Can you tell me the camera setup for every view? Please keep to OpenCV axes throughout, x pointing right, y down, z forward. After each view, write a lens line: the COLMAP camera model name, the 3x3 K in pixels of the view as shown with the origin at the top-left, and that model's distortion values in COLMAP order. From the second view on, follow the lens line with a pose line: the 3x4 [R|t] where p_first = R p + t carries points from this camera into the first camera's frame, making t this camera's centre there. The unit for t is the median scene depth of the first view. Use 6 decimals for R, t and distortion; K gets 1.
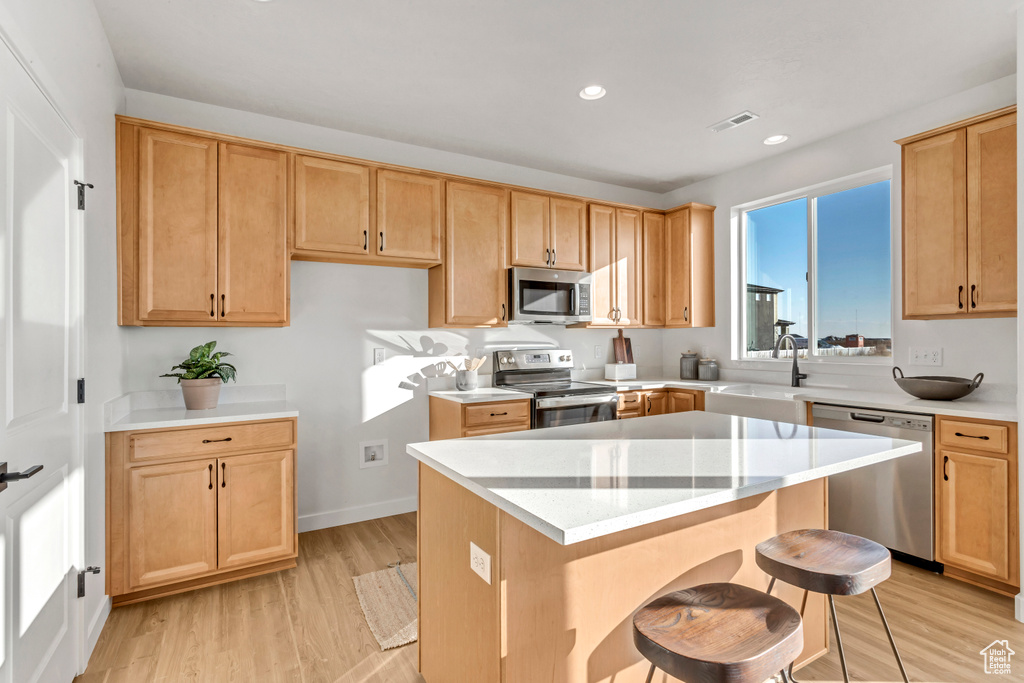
lens RADIAL K [[490.8, 0, 512.0], [0, 490.8, 341.5], [0, 0, 1]] dist [0.011657, 0.000337]
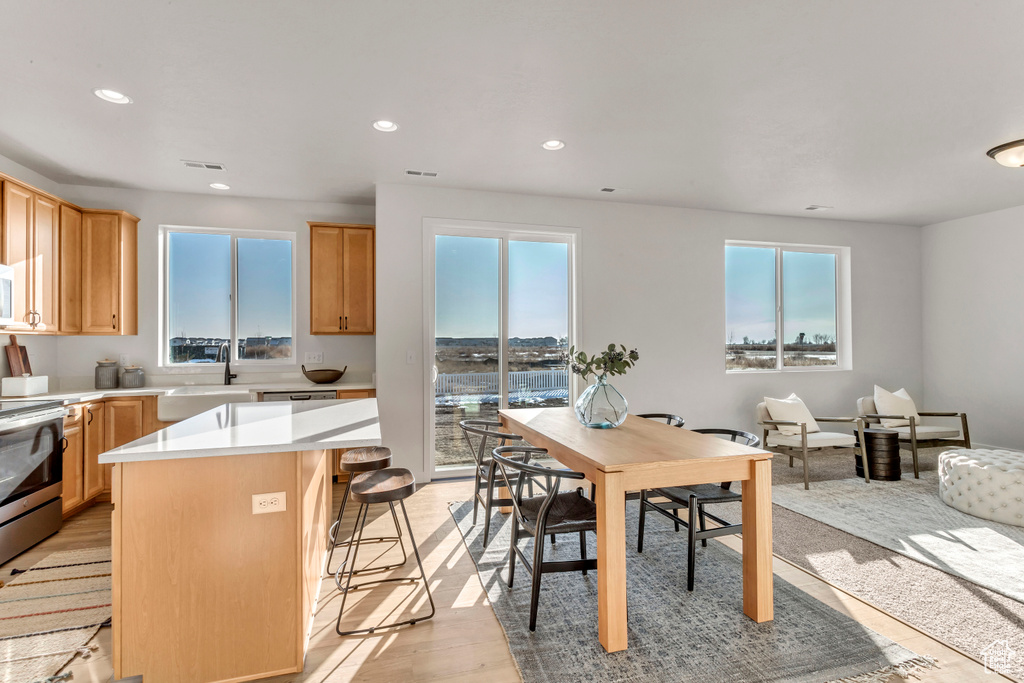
lens RADIAL K [[485.0, 0, 508.9], [0, 485.0, 338.2], [0, 0, 1]] dist [-0.000541, 0.001173]
pose [[0.252488, 0.019429, 0.967405, -0.451342], [0.006530, 0.999741, -0.021783, 0.004141], [-0.967578, 0.011817, 0.252296, -0.007055]]
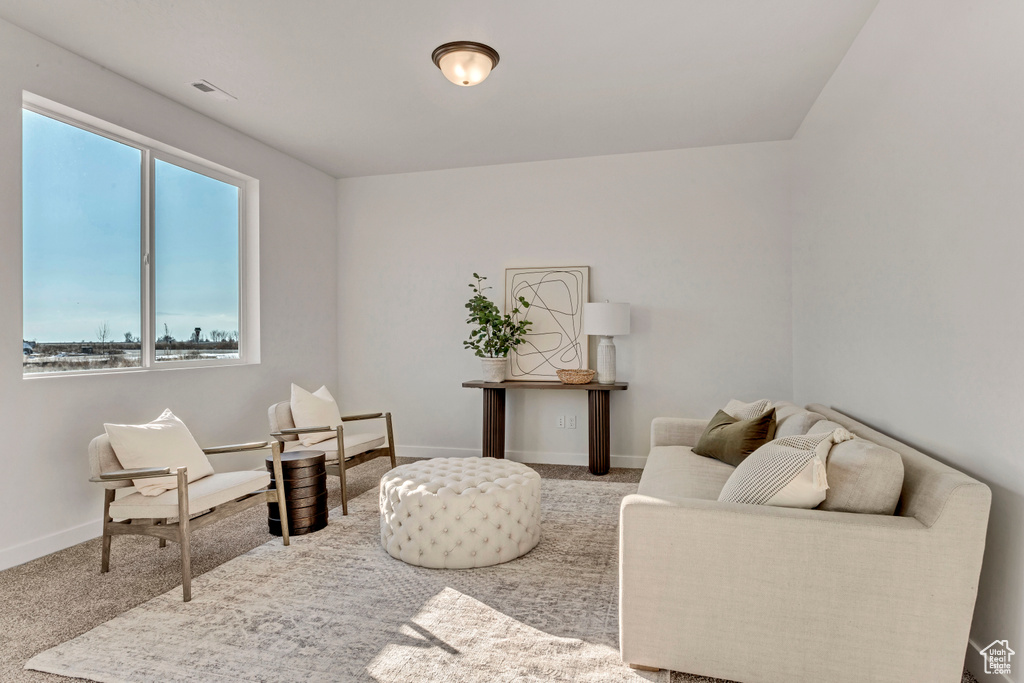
lens RADIAL K [[584.1, 0, 507.6], [0, 584.1, 337.7], [0, 0, 1]] dist [-0.004549, 0.000449]
pose [[-0.700456, 0.013797, 0.713562, 0.077898], [0.014986, 0.999877, -0.004622, 0.038201], [-0.713538, 0.007456, -0.700577, -0.183738]]
